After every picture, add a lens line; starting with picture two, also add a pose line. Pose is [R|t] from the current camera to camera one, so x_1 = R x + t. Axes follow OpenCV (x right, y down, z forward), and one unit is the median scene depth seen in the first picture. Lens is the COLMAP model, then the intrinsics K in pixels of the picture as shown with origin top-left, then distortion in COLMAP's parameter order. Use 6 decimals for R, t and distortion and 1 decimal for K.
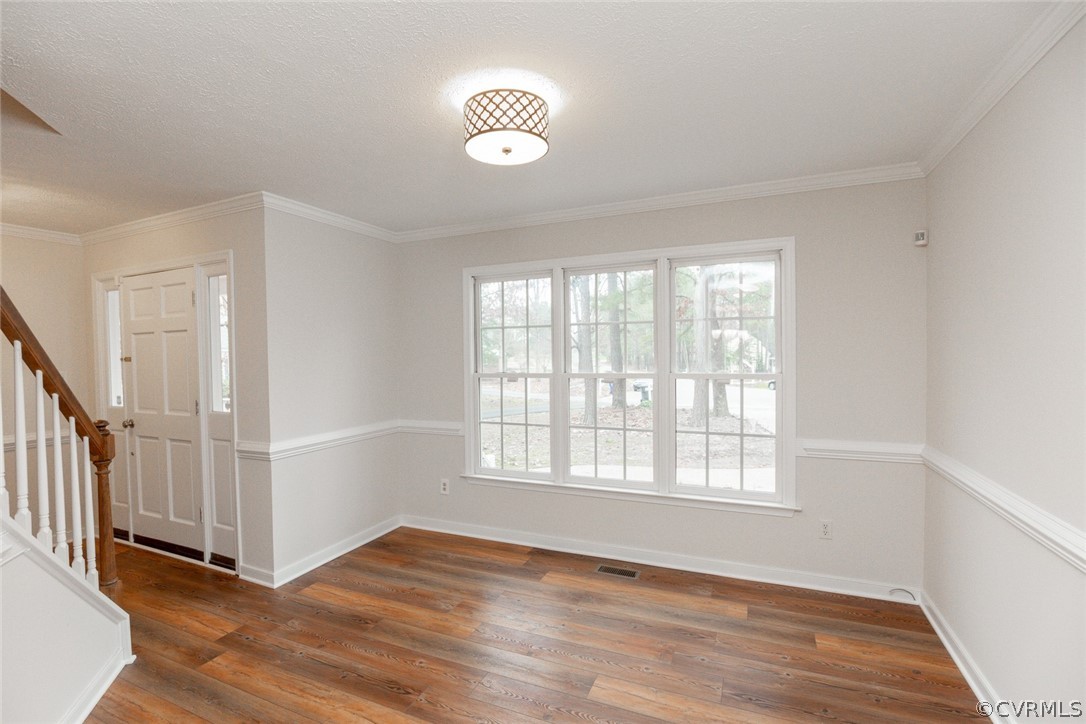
lens RADIAL K [[502.0, 0, 539.1], [0, 502.0, 369.5], [0, 0, 1]] dist [-0.026440, 0.001636]
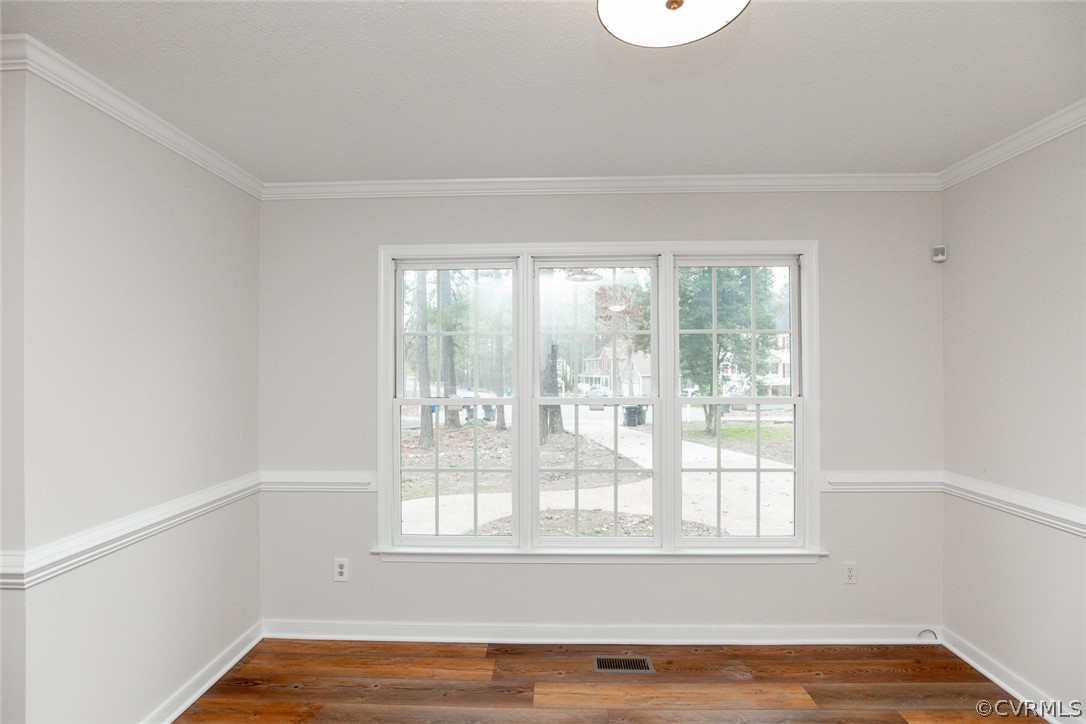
lens RADIAL K [[502.0, 0, 539.1], [0, 502.0, 369.5], [0, 0, 1]] dist [-0.026440, 0.001636]
pose [[0.925503, 0.009141, 0.378629, -0.242269], [0.002838, 0.999513, -0.031067, -0.012857], [-0.378729, 0.029827, 0.925027, 0.343809]]
